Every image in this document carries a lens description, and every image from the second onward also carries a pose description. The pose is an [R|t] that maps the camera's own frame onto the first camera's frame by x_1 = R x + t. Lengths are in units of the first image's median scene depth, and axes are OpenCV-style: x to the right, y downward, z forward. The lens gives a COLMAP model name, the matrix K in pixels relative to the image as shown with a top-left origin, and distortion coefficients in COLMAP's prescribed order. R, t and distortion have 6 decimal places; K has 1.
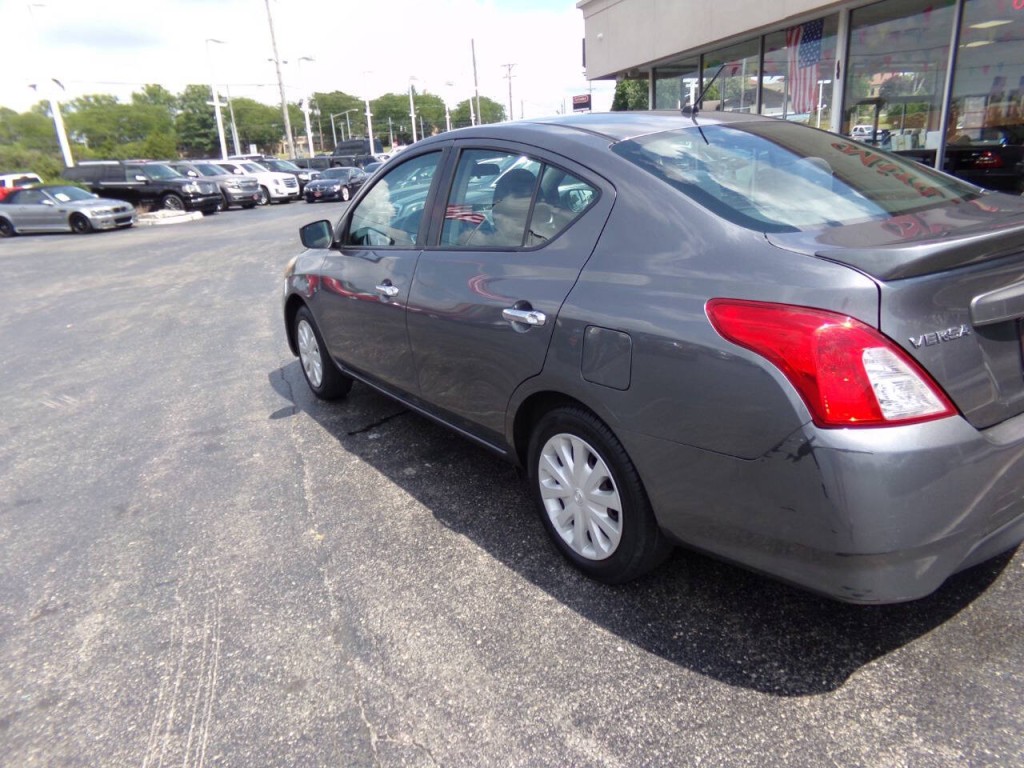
lens RADIAL K [[700.3, 0, 520.7], [0, 700.3, 393.7], [0, 0, 1]] dist [-0.039747, 0.059623]
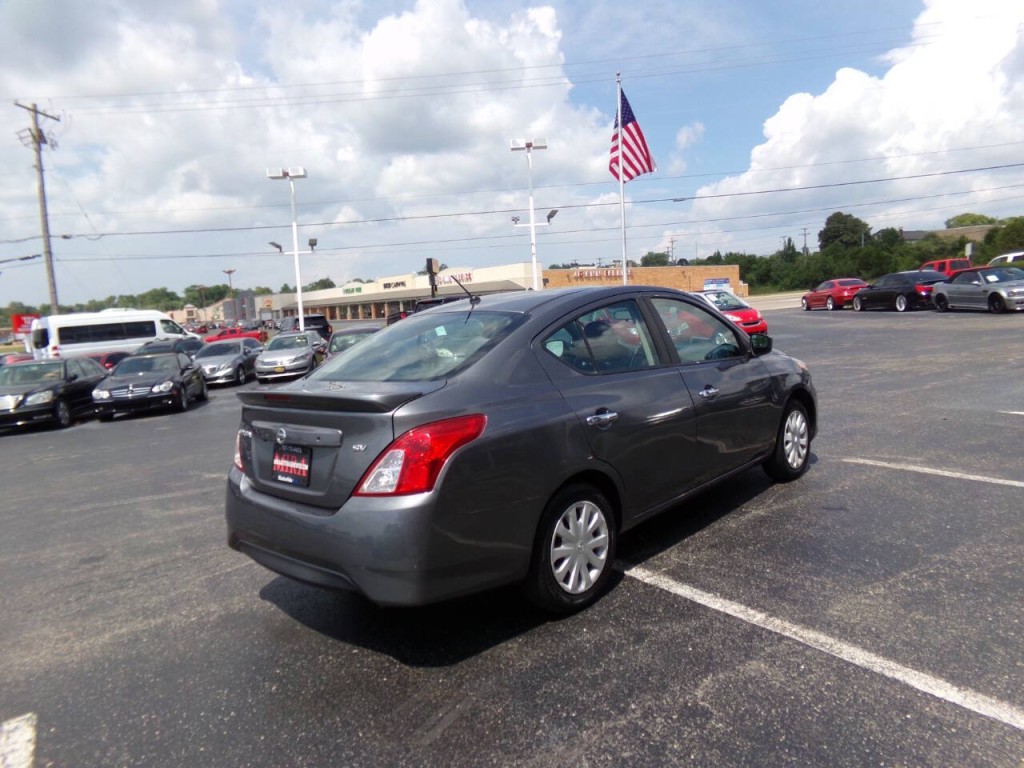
lens RADIAL K [[696.3, 0, 522.9], [0, 696.3, 397.9], [0, 0, 1]] dist [-0.030454, 0.052098]
pose [[0.243754, 0.183437, -0.952331, 0.996380], [-0.260453, 0.958259, 0.117915, -0.234200], [0.934210, 0.219295, 0.281356, 0.408748]]
